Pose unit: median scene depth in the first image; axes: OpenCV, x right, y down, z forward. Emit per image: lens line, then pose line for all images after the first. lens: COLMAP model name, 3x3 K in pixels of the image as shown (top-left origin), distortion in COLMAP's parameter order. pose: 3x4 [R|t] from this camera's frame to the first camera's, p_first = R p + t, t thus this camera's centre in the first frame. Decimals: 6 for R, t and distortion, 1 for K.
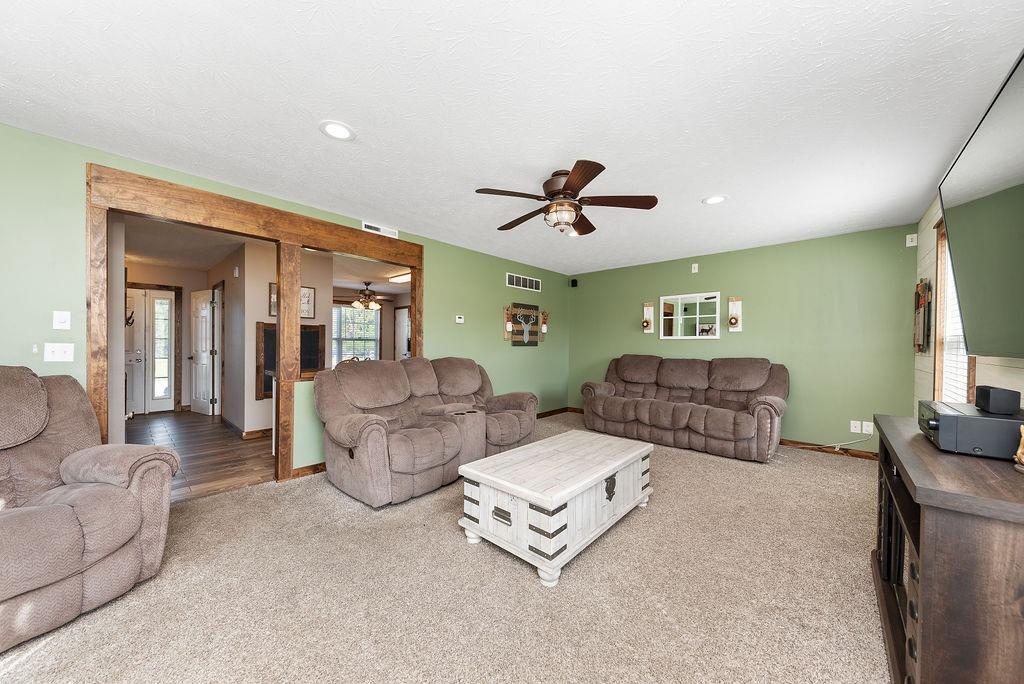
lens RADIAL K [[357.4, 0, 509.2], [0, 357.4, 348.3], [0, 0, 1]] dist [0.000399, 0.000002]
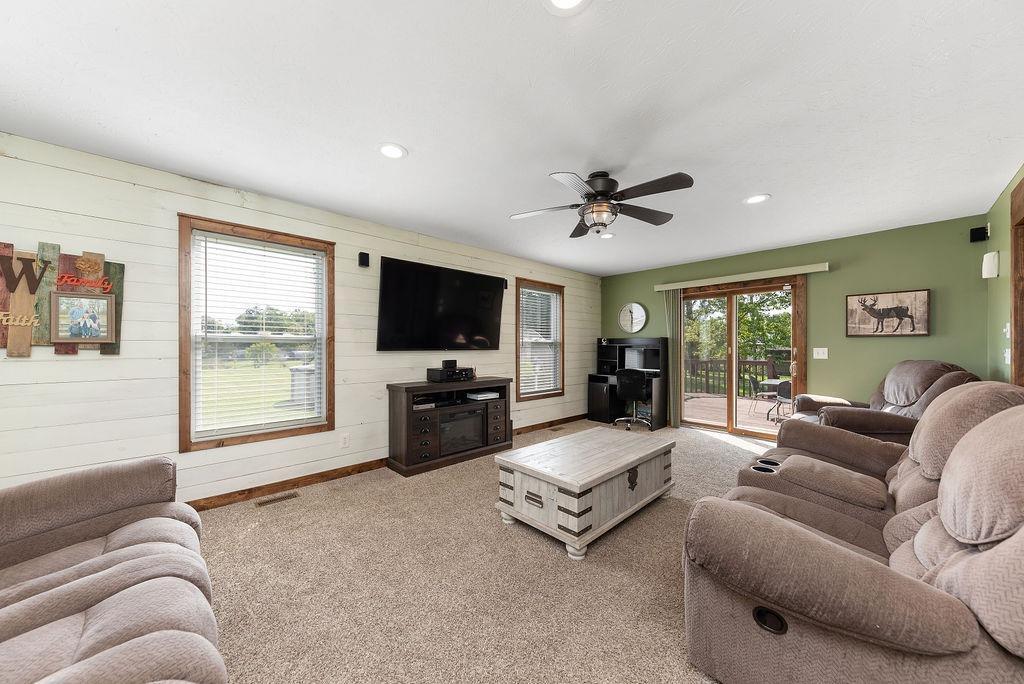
lens RADIAL K [[357.4, 0, 517.7], [0, 357.4, 343.2], [0, 0, 1]] dist [0.000399, 0.000002]
pose [[-0.998768, -0.005006, 0.049378, 0.162137], [-0.004963, 0.999987, 0.001004, -0.012297], [-0.049383, 0.000758, -0.998780, 0.989402]]
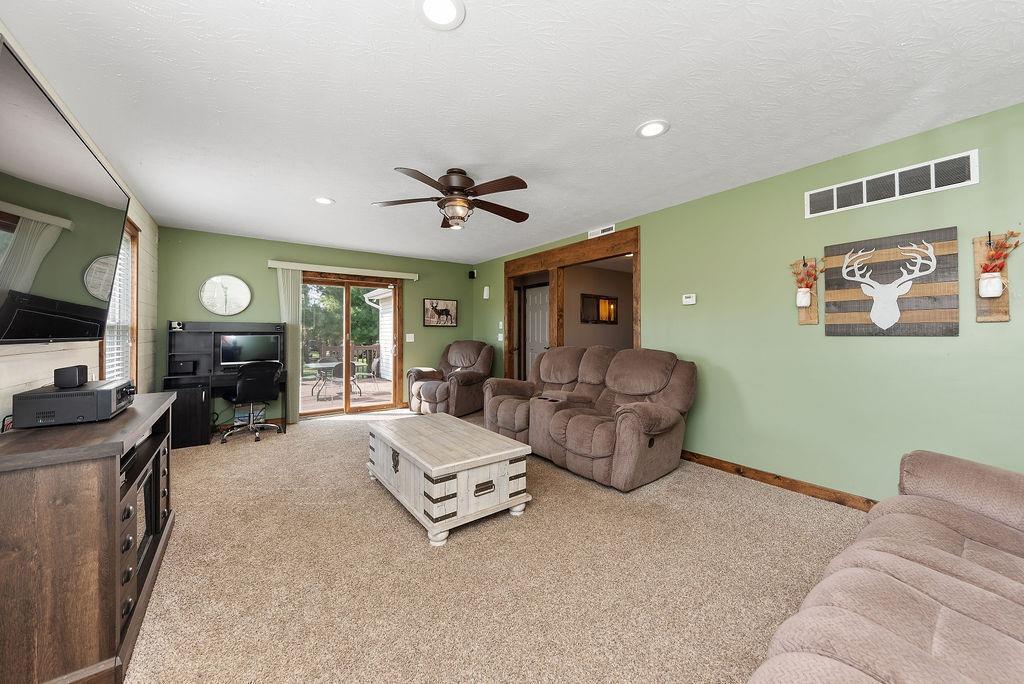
lens RADIAL K [[357.4, 0, 514.5], [0, 357.4, 335.5], [0, 0, 1]] dist [0.000399, 0.000002]
pose [[-0.177362, 0.001047, -0.984145, 0.566164], [-0.006542, 0.999976, 0.002243, -0.004199], [0.984124, 0.006836, -0.177350, 0.668323]]
